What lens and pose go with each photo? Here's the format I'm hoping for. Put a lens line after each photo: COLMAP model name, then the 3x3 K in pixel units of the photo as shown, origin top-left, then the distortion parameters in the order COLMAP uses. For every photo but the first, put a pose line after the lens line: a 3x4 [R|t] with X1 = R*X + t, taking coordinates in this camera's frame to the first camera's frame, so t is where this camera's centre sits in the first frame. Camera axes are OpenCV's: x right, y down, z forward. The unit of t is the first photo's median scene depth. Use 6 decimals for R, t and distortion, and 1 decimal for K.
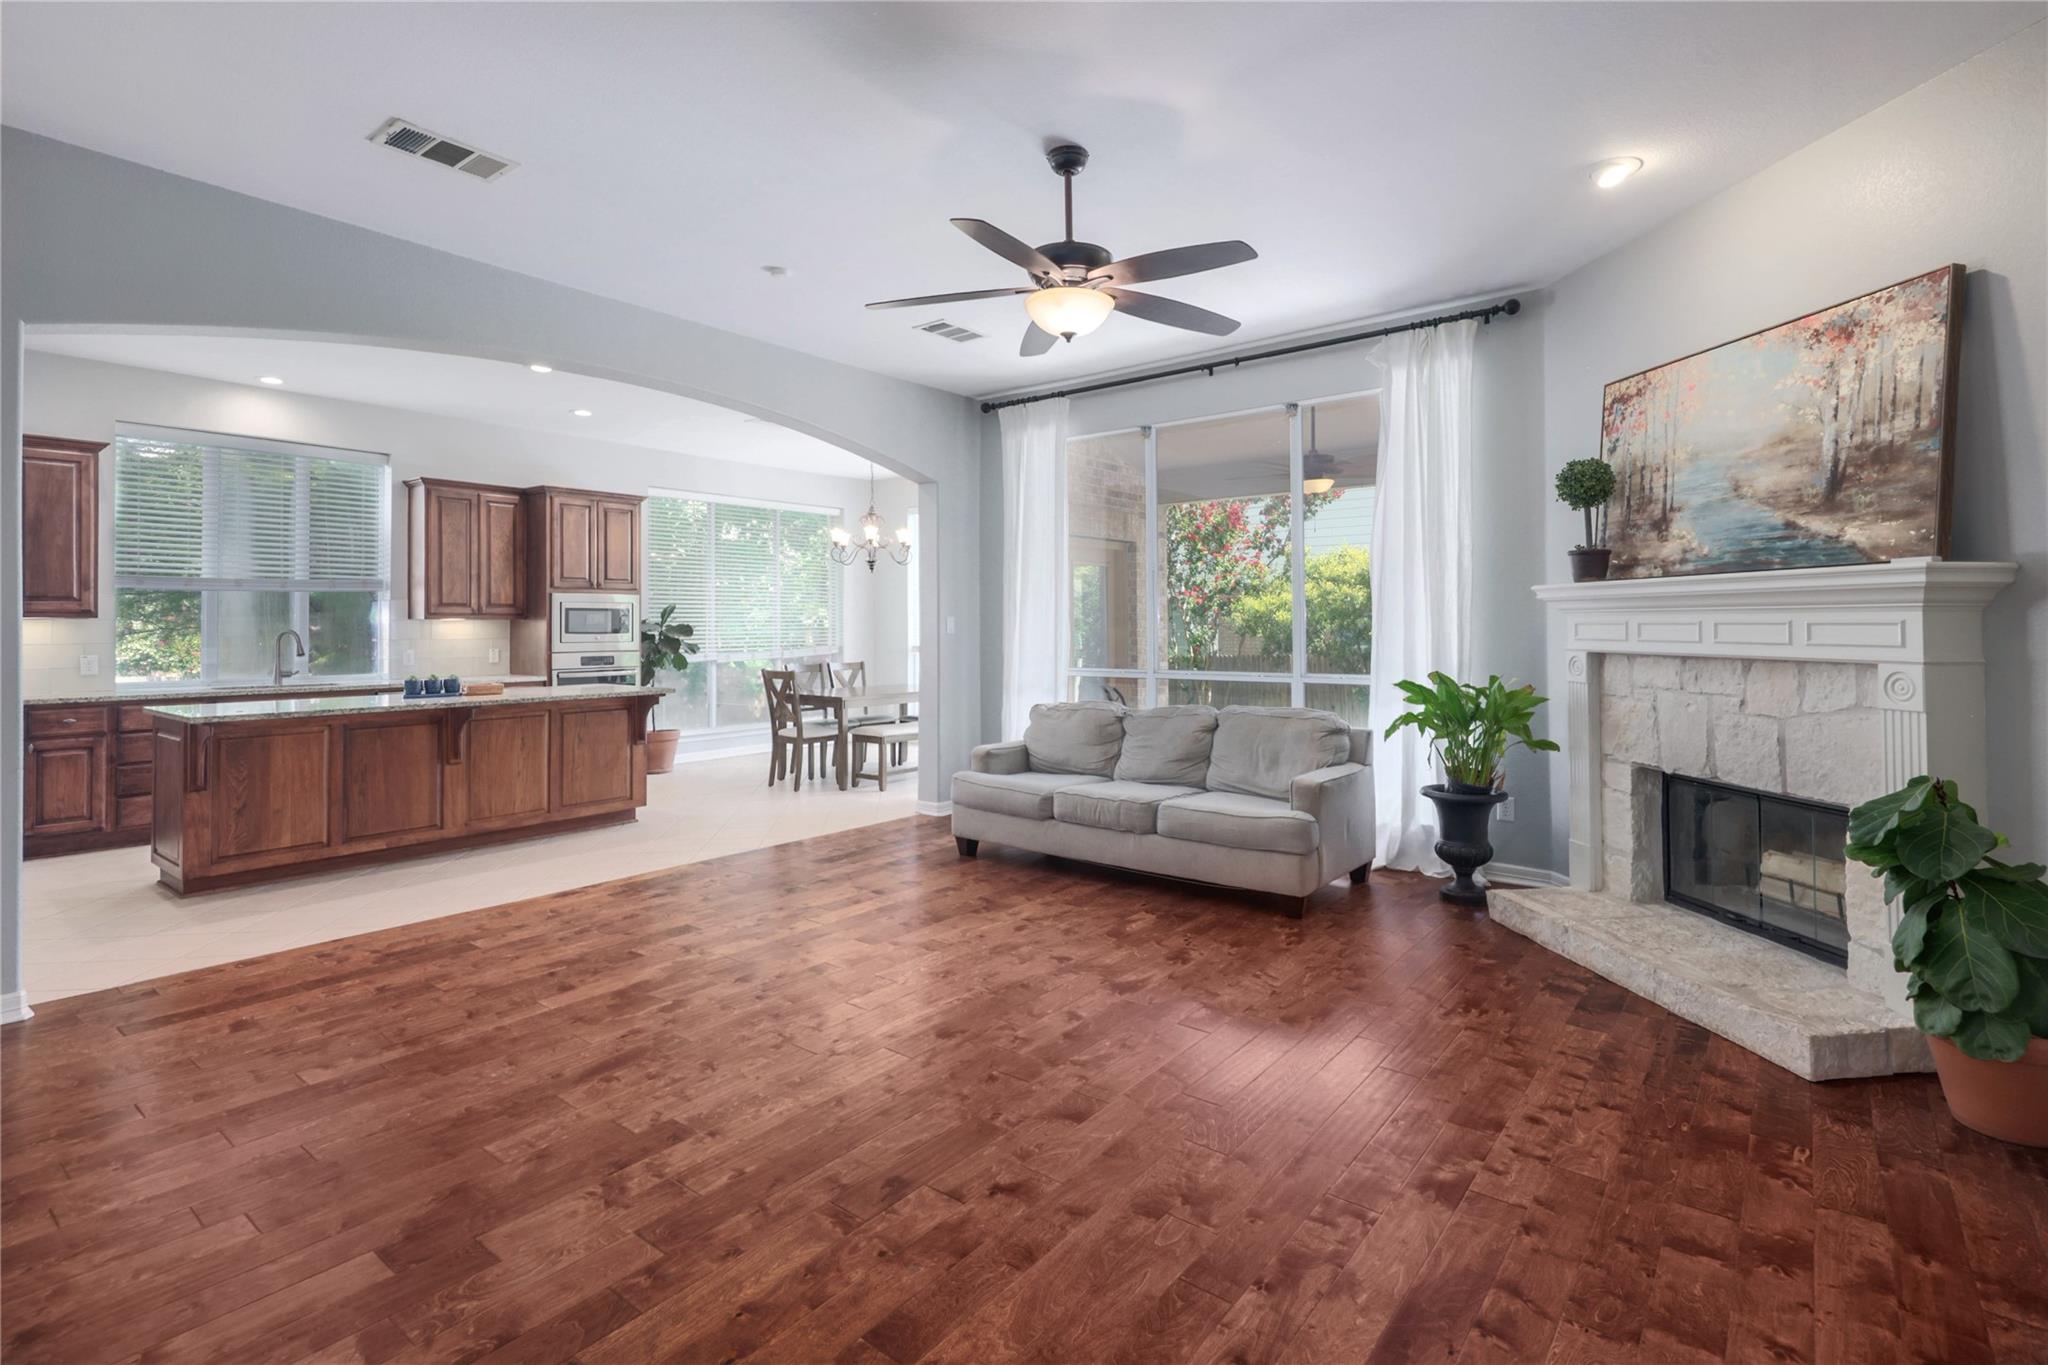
lens RADIAL K [[964.9, 0, 1023.2], [0, 964.9, 607.0], [0, 0, 1]] dist [0.004073, -0.000222]
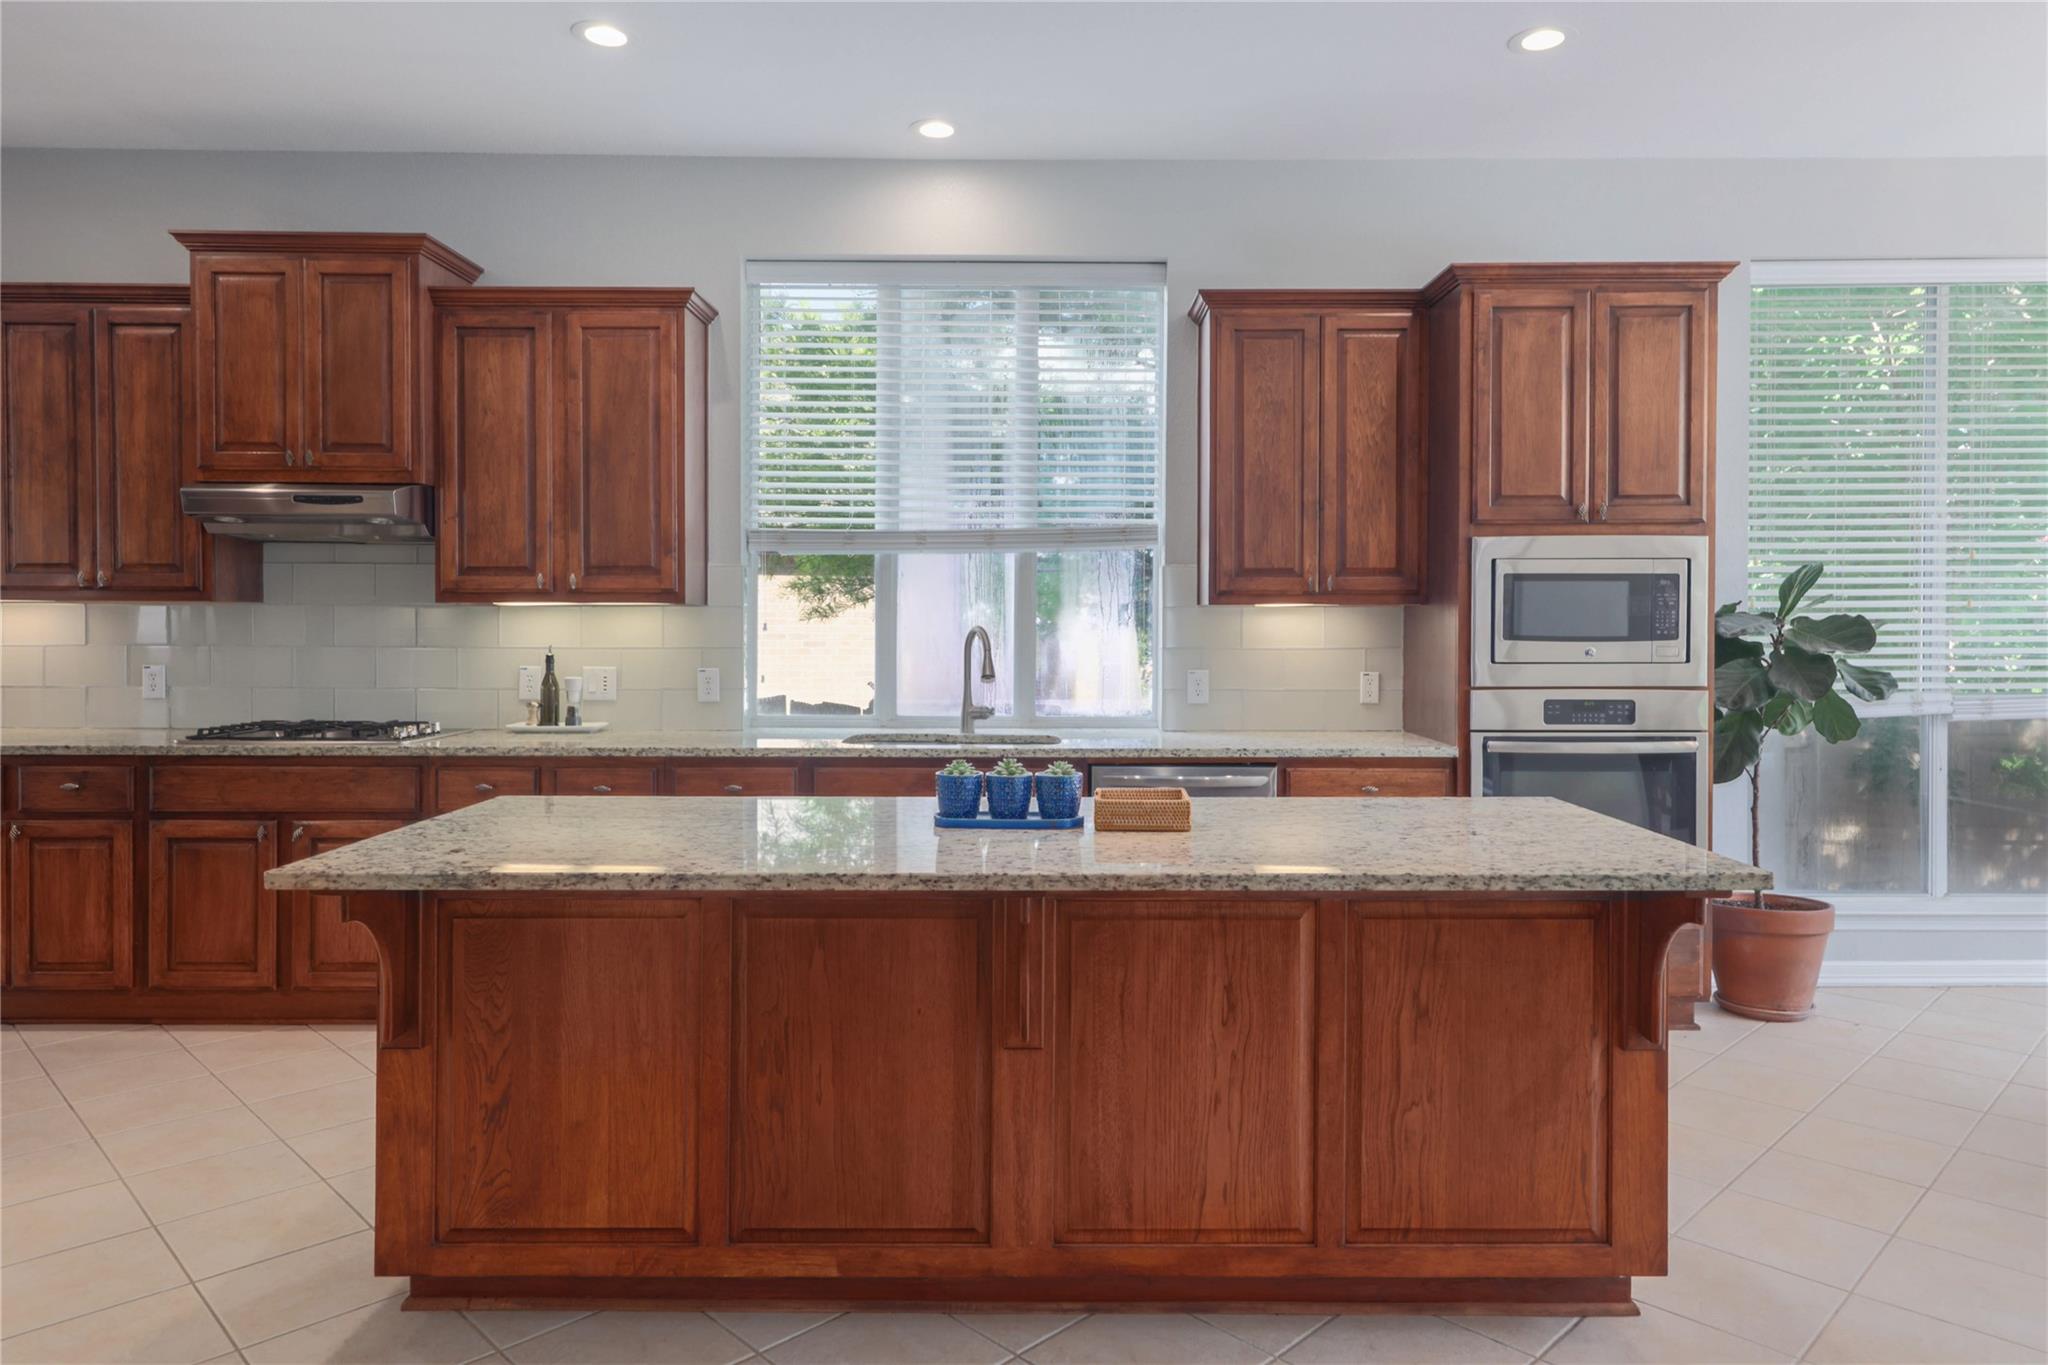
lens RADIAL K [[1322.4, 0, 1030.1], [0, 1322.4, 639.6], [0, 0, 1]] dist [0.013248, -0.000298]
pose [[0.617682, 0.017798, -0.786227, -0.319281], [0.011399, 0.999436, 0.031580, 0.015663], [0.786345, -0.028468, 0.617131, 0.967586]]
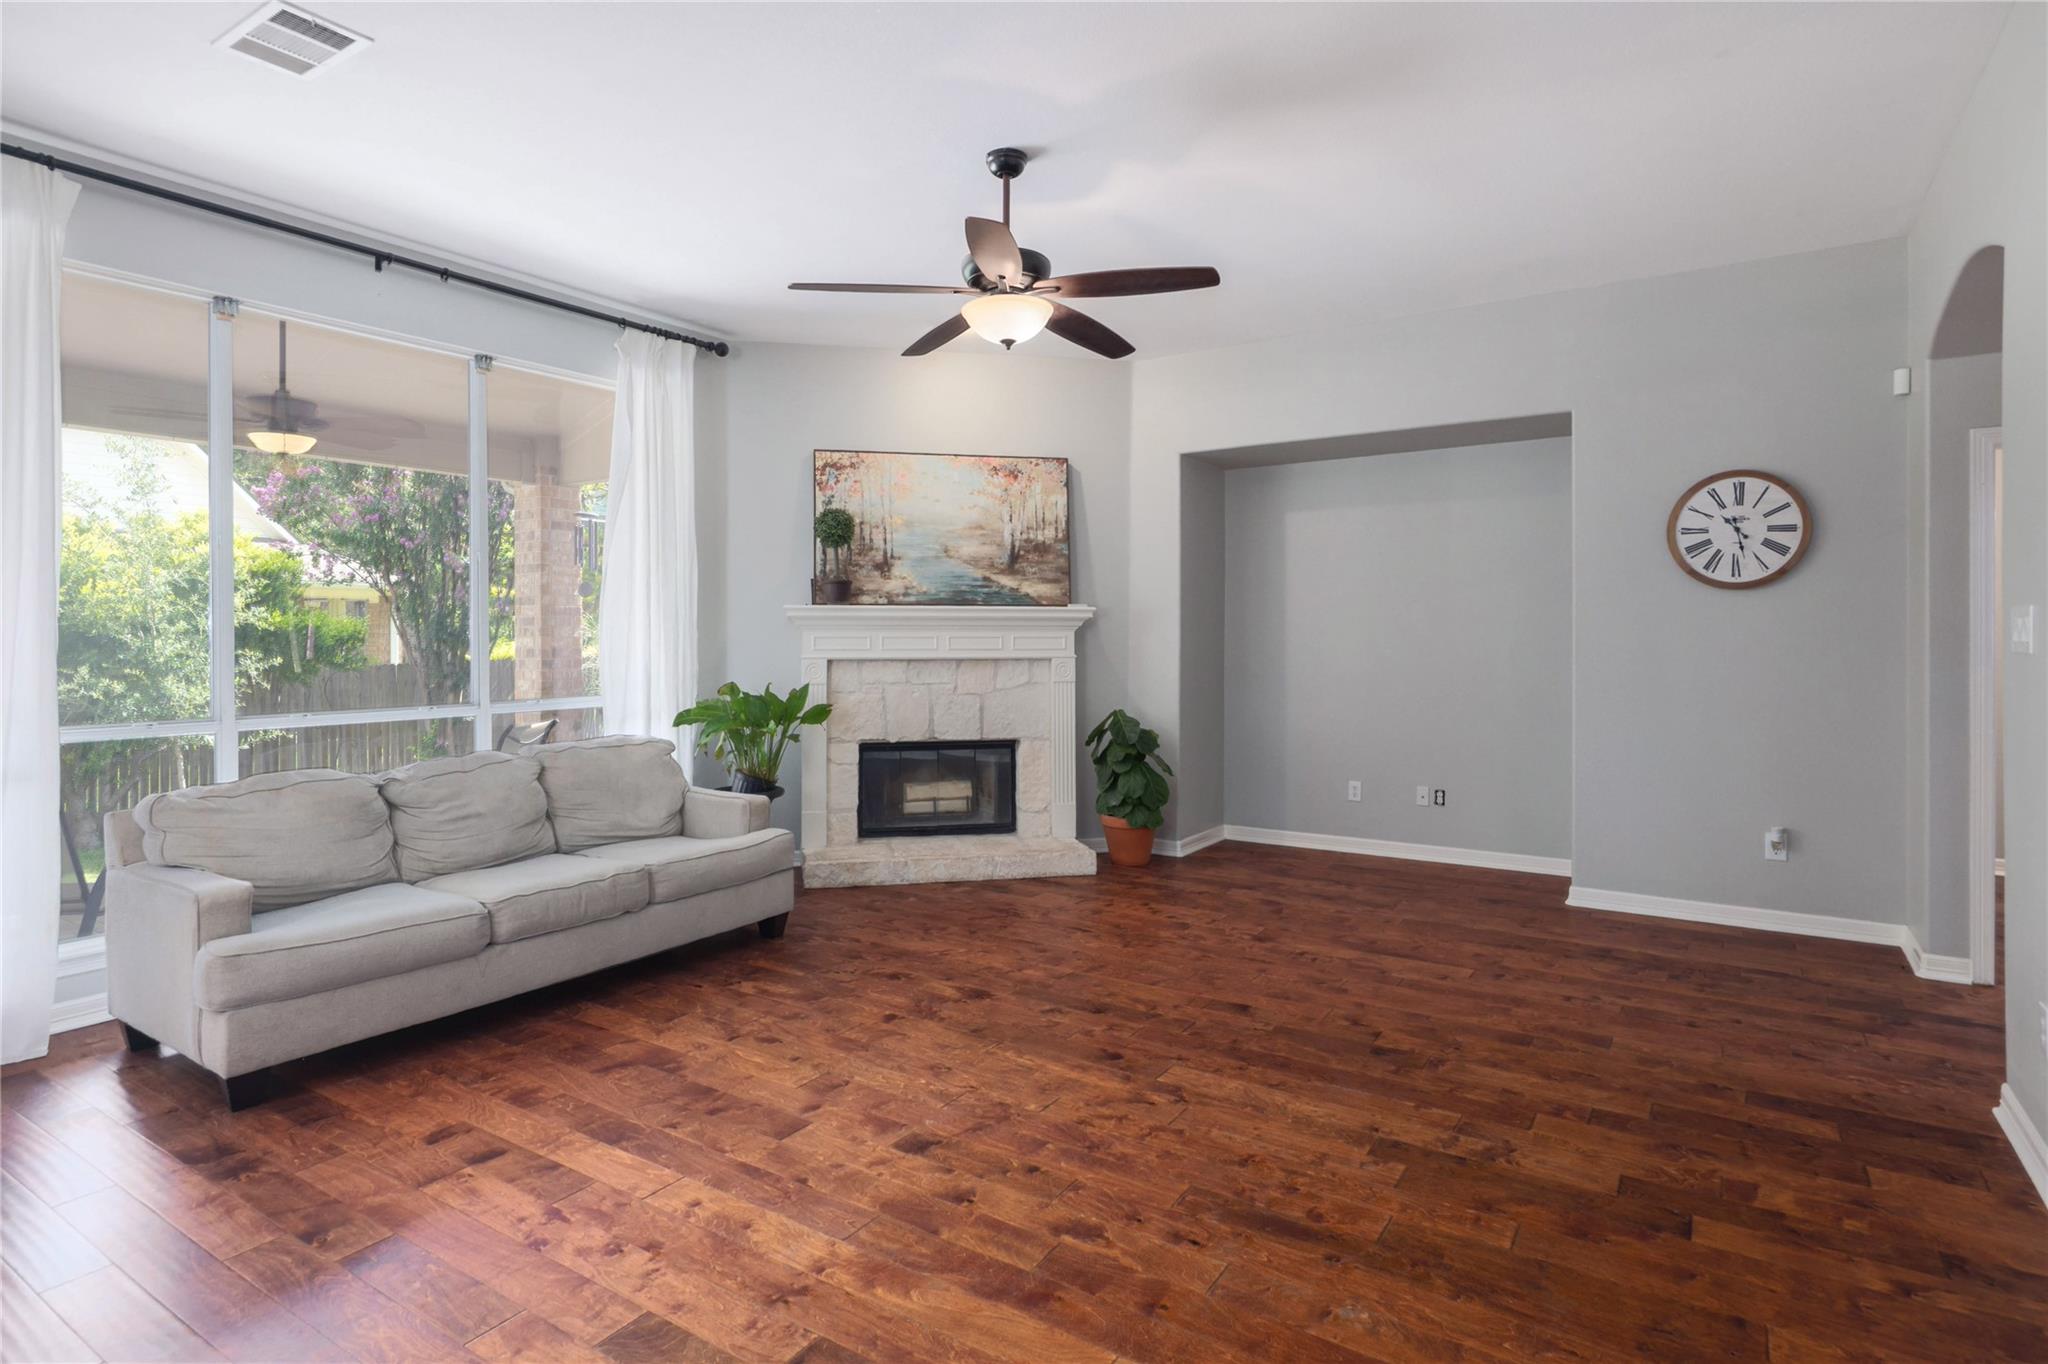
lens RADIAL K [[1080.5, 0, 1002.6], [0, 1080.5, 632.4], [0, 0, 1]] dist [0.013941, -0.000561]
pose [[-0.076788, 0.005053, 0.997035, -0.832648], [-0.018331, 0.999811, -0.006479, 0.015377], [-0.996879, -0.018774, -0.076681, 0.857028]]
